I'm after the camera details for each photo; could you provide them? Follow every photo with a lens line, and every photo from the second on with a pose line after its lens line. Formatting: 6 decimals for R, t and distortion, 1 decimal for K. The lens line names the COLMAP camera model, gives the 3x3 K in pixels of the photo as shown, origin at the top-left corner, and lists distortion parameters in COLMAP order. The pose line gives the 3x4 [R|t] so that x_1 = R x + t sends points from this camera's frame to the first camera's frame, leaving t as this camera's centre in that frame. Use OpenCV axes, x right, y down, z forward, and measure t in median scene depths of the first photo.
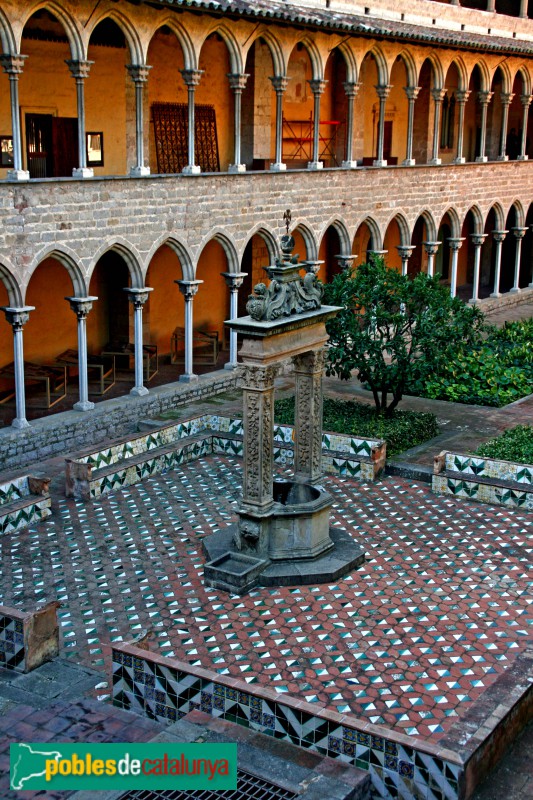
lens RADIAL K [[1049.3, 0, 228.3], [0, 1049.3, 370.0], [0, 0, 1]] dist [0.103902, 0.000000]
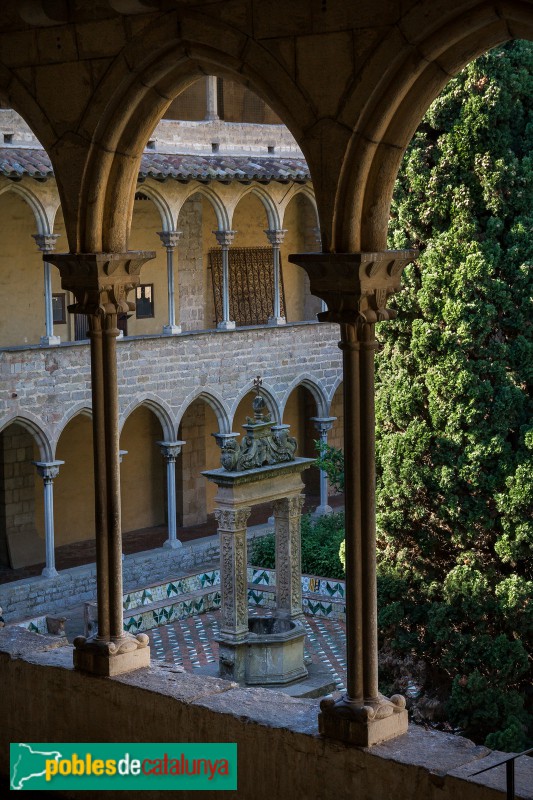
lens RADIAL K [[1379.9, 0, 231.6], [0, 1379.9, 388.2], [0, 0, 1]] dist [0.197608, 0.000000]
pose [[0.993326, -0.014192, -0.114468, 0.144001], [0.001385, 0.993797, -0.111199, 0.022309], [0.115336, 0.110298, 0.987184, -0.366626]]
